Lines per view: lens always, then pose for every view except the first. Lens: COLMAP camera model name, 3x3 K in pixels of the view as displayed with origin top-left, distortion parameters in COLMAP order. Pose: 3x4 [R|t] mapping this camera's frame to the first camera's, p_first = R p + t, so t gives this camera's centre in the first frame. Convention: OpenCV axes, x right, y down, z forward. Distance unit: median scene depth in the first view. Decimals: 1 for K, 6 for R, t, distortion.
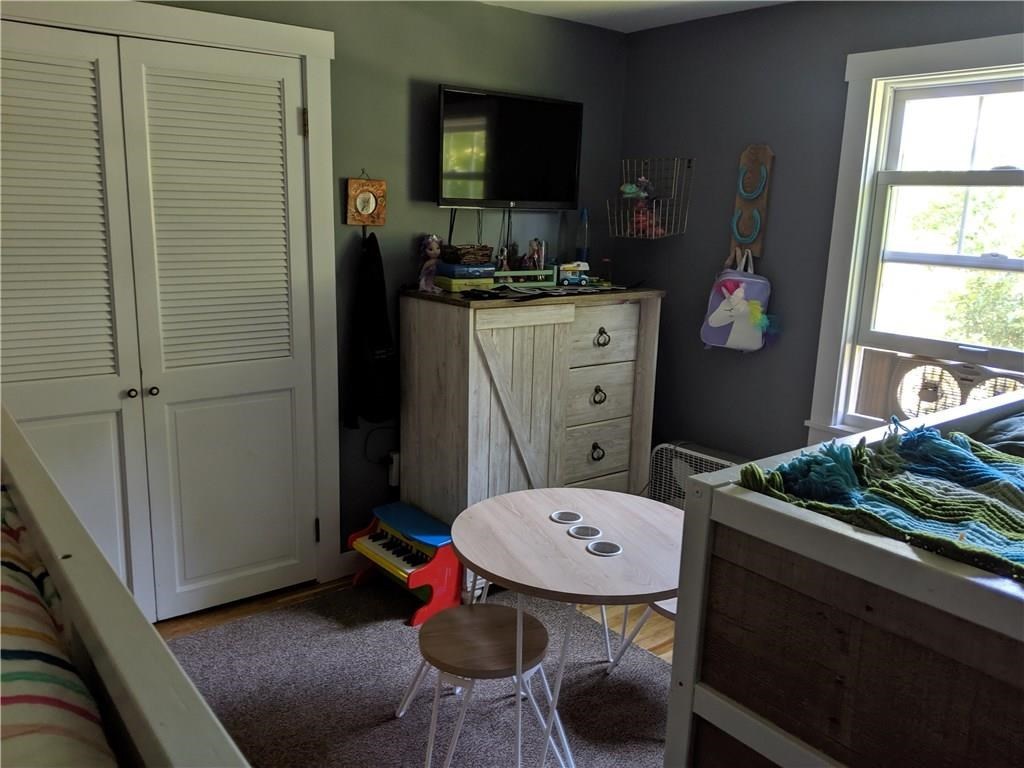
lens RADIAL K [[814.5, 0, 511.1], [0, 814.5, 387.8], [0, 0, 1]] dist [0.021991, -0.038788]
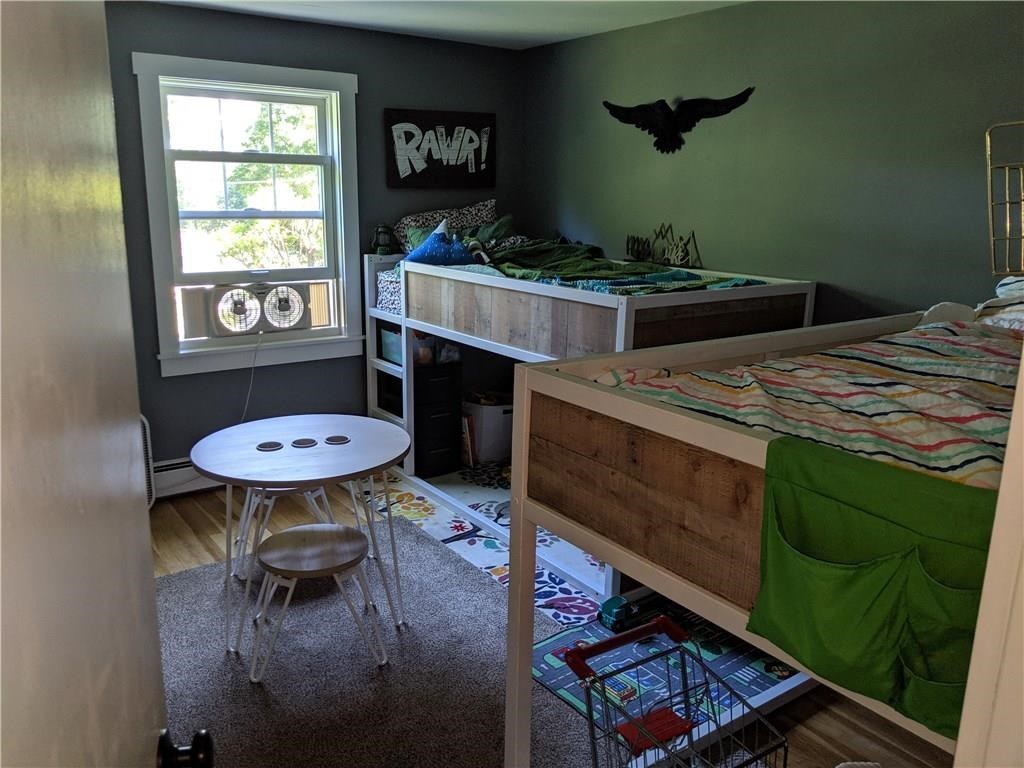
lens RADIAL K [[814.5, 0, 511.8], [0, 814.5, 382.9], [0, 0, 1]] dist [0.021991, -0.038788]
pose [[0.032052, -0.264471, 0.963861, -0.896077], [0.199458, 0.946651, 0.253116, -0.139374], [-0.979382, 0.184136, 0.083093, 0.447683]]
